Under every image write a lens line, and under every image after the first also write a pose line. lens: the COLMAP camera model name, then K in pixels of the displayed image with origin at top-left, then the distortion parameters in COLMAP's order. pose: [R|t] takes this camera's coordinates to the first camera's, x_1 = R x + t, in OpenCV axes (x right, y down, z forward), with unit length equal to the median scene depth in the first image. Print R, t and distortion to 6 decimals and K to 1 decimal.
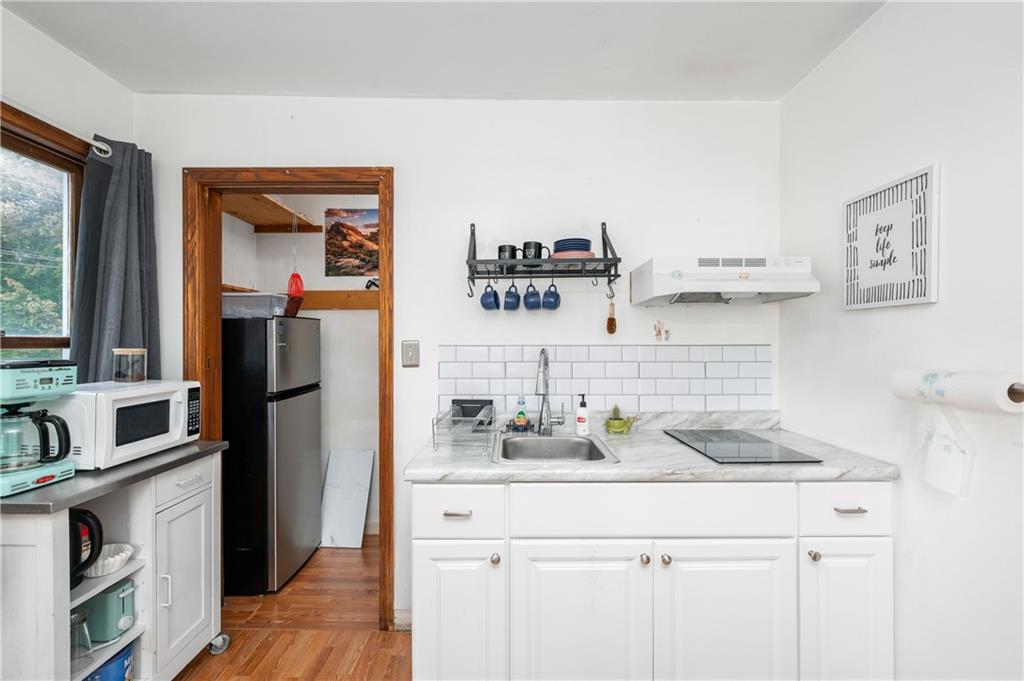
lens RADIAL K [[430.7, 0, 510.5], [0, 430.7, 345.3], [0, 0, 1]] dist [-0.000948, 0.000153]
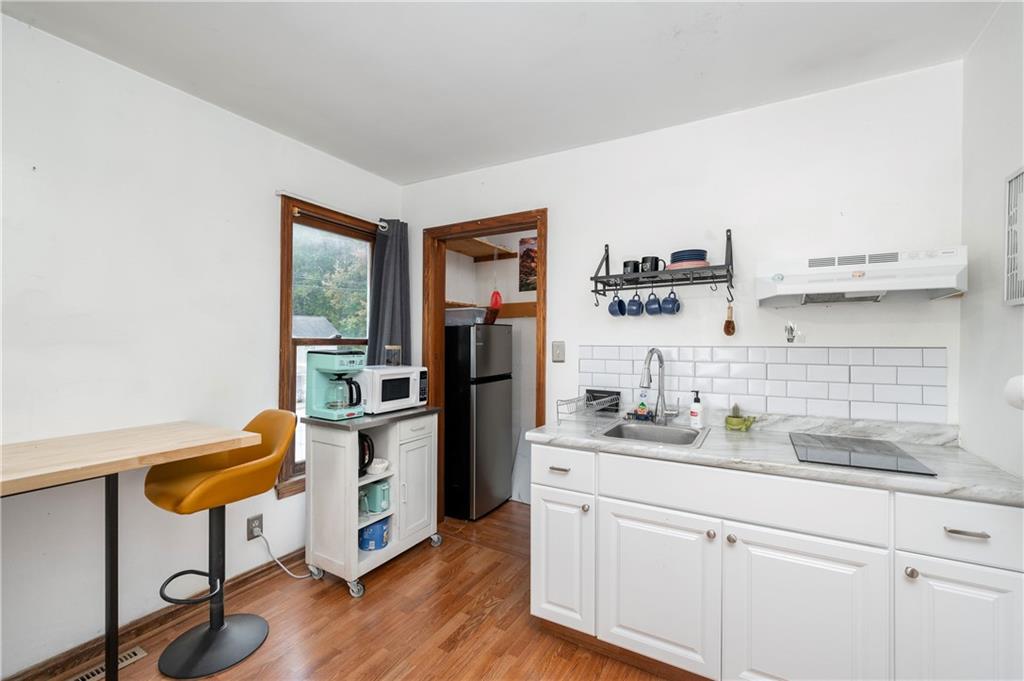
lens RADIAL K [[428.3, 0, 518.3], [0, 428.3, 346.0], [0, 0, 1]] dist [-0.000903, 0.000003]
pose [[0.869395, 0.007978, -0.494054, 0.302937], [-0.009629, 0.999953, -0.000797, 0.005028], [0.494025, 0.005450, 0.869431, -0.167651]]
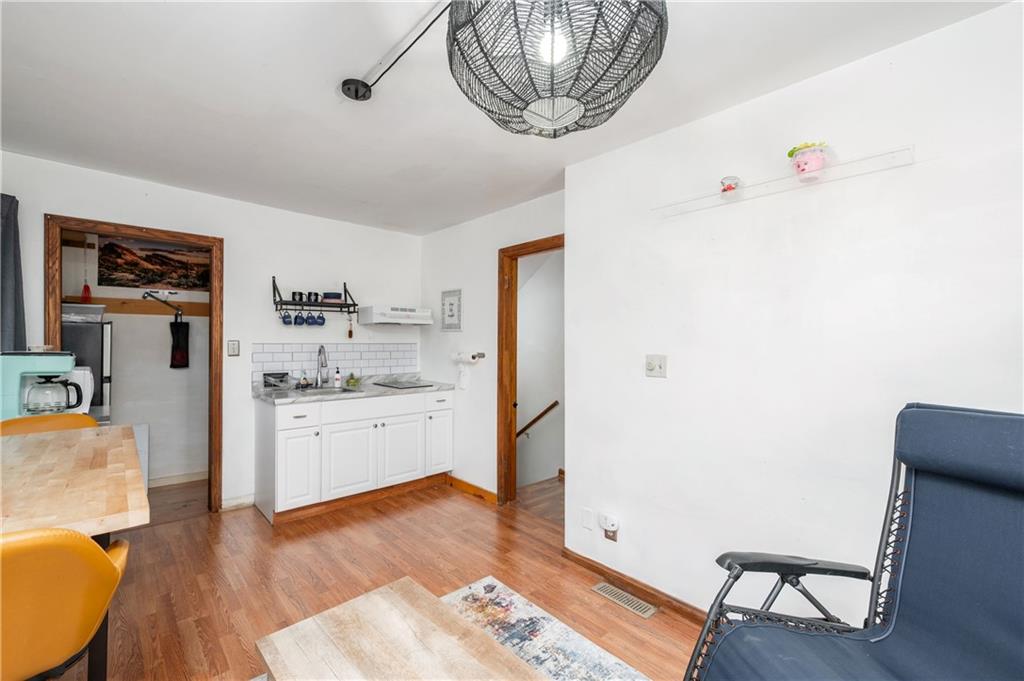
lens RADIAL K [[430.7, 0, 510.5], [0, 430.7, 345.3], [0, 0, 1]] dist [-0.000948, 0.000153]
pose [[0.722991, 0.000143, 0.690857, -0.646921], [-0.007276, 0.999946, 0.007407, -0.012964], [-0.690819, -0.010382, 0.722954, -1.046038]]
